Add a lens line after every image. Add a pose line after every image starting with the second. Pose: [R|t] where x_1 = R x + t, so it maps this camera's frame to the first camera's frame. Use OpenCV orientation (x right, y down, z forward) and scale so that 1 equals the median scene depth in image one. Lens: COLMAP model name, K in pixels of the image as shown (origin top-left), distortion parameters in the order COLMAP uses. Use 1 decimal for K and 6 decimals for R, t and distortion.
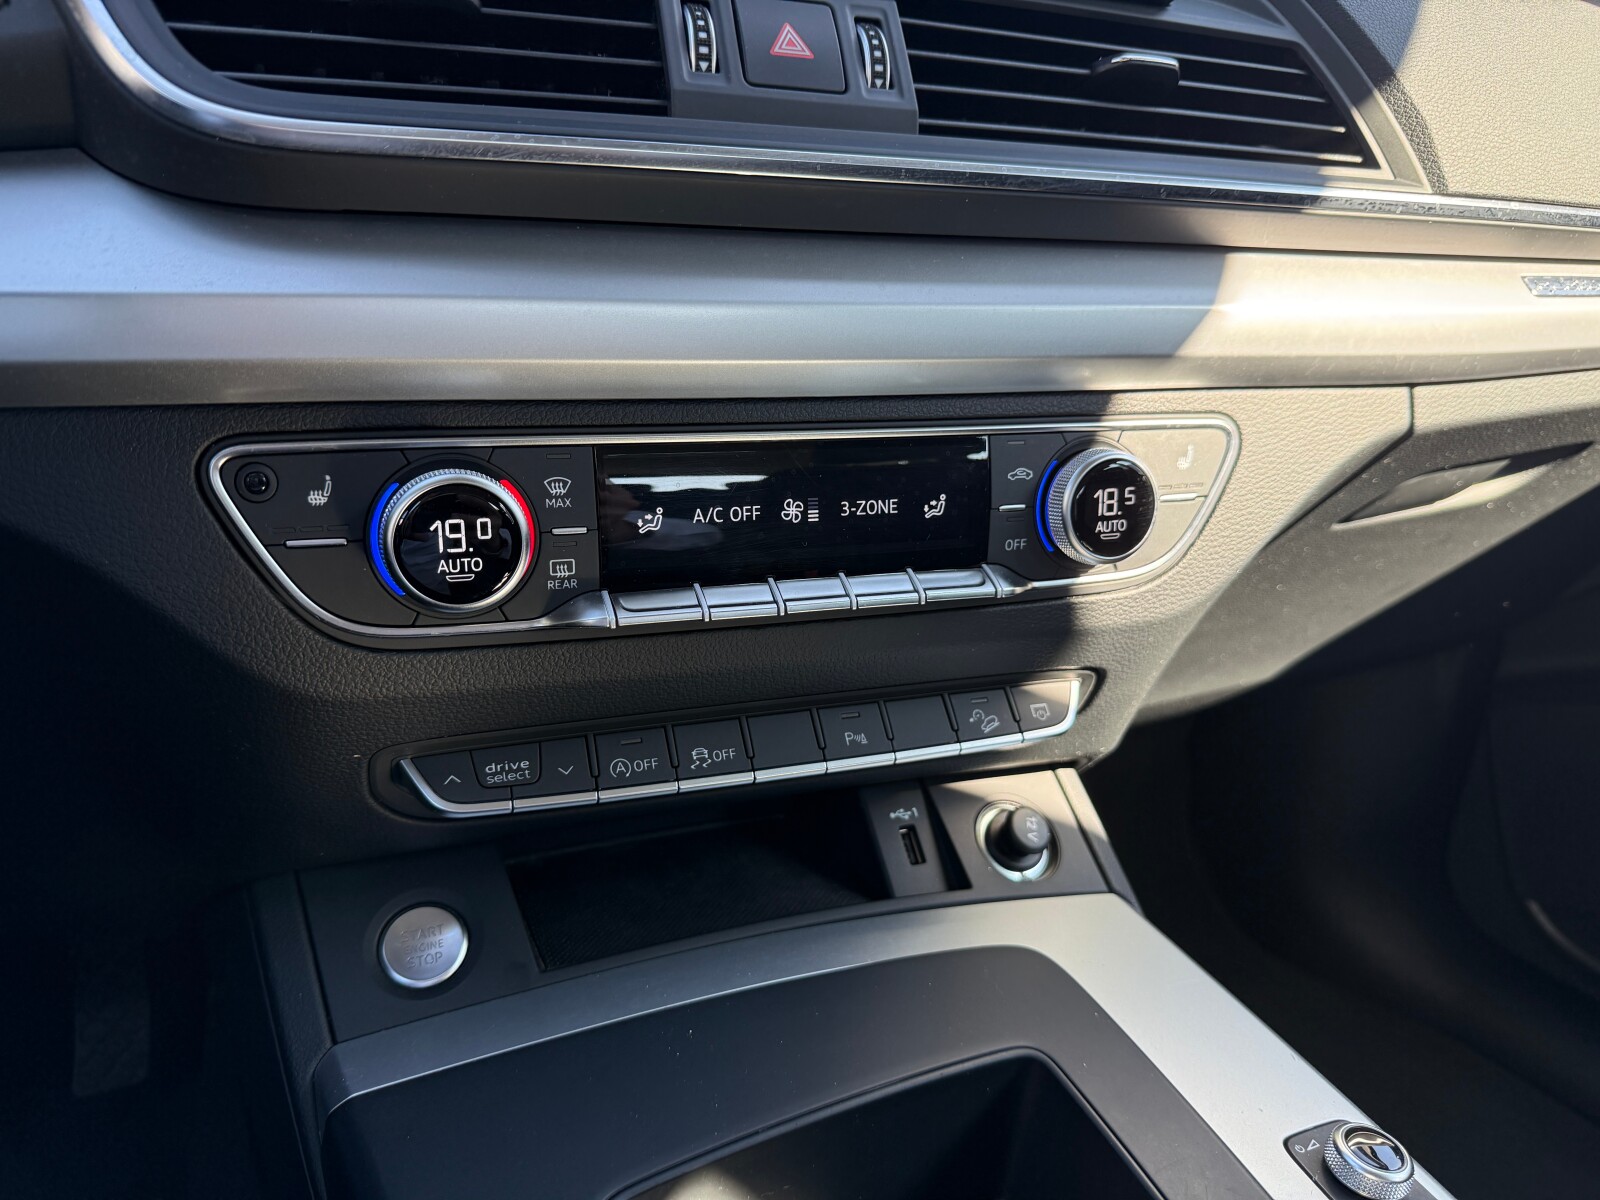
lens RADIAL K [[1163.6, 0, 800.0], [0, 1163.6, 600.0], [0, 0, 1]] dist [0.094718, -0.212236]
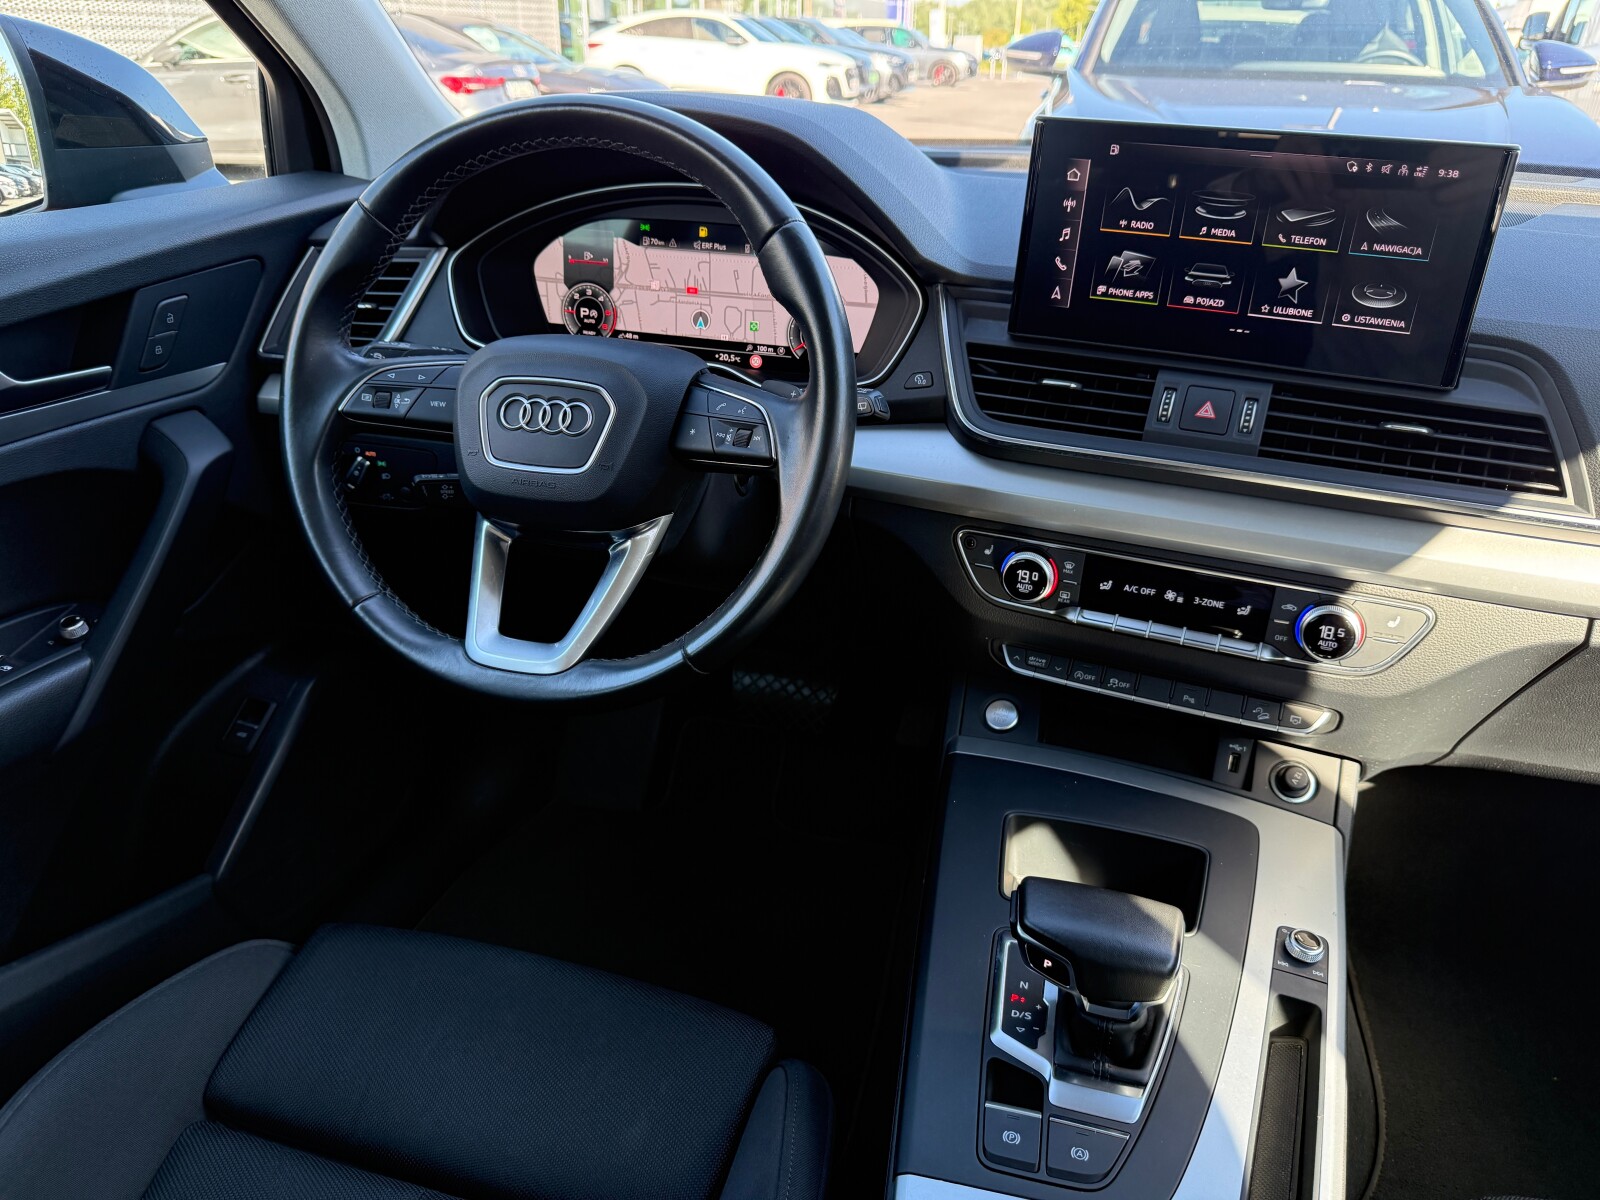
lens RADIAL K [[1145.4, 0, 793.9], [0, 1145.4, 600.1], [0, 0, 1]] dist [0.007196, -0.034337]
pose [[0.705885, 0.288206, -0.647042, 0.892051], [-0.202715, 0.957469, 0.205326, -0.363866], [0.678699, -0.013771, 0.734287, -1.124466]]
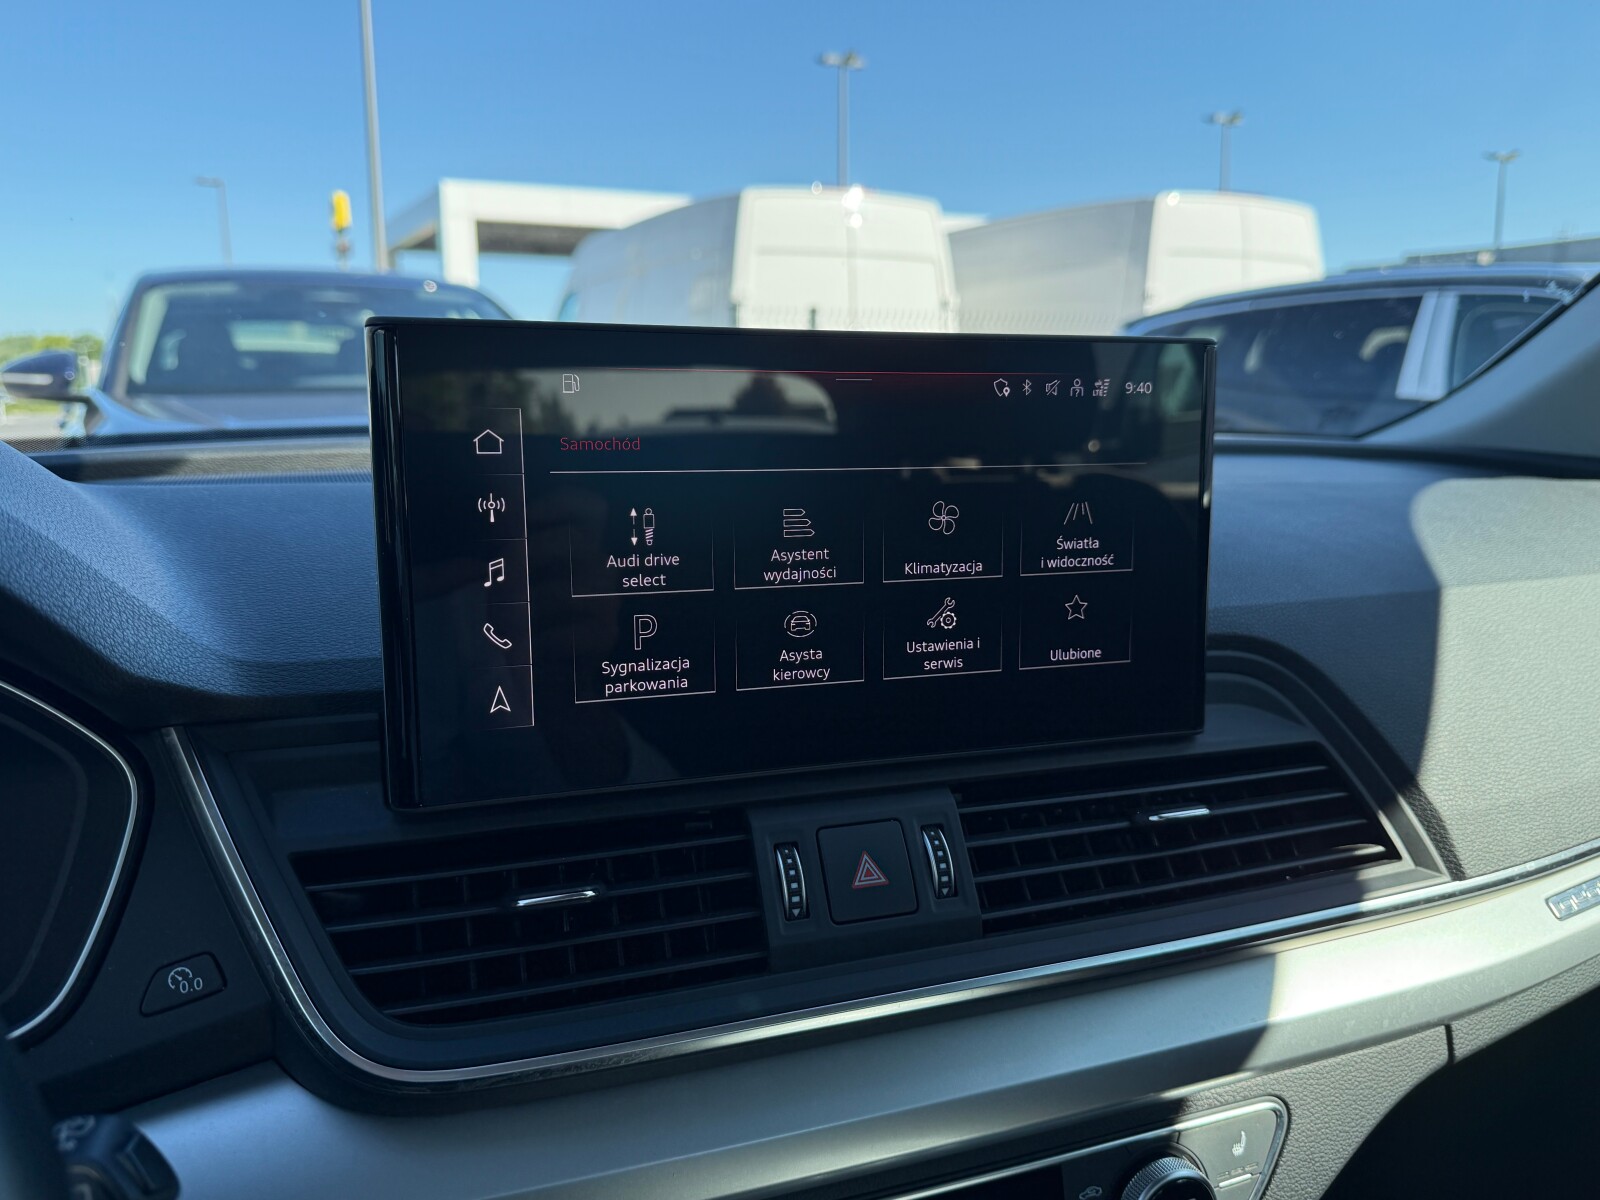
lens RADIAL K [[1199.2, 0, 798.8], [0, 1199.2, 609.7], [0, 0, 1]] dist [0.081474, -0.165033]
pose [[0.998675, -0.036438, -0.036347, -0.020969], [0.031921, 0.992509, -0.117927, -0.522135], [0.040372, 0.116610, 0.992357, -0.191835]]
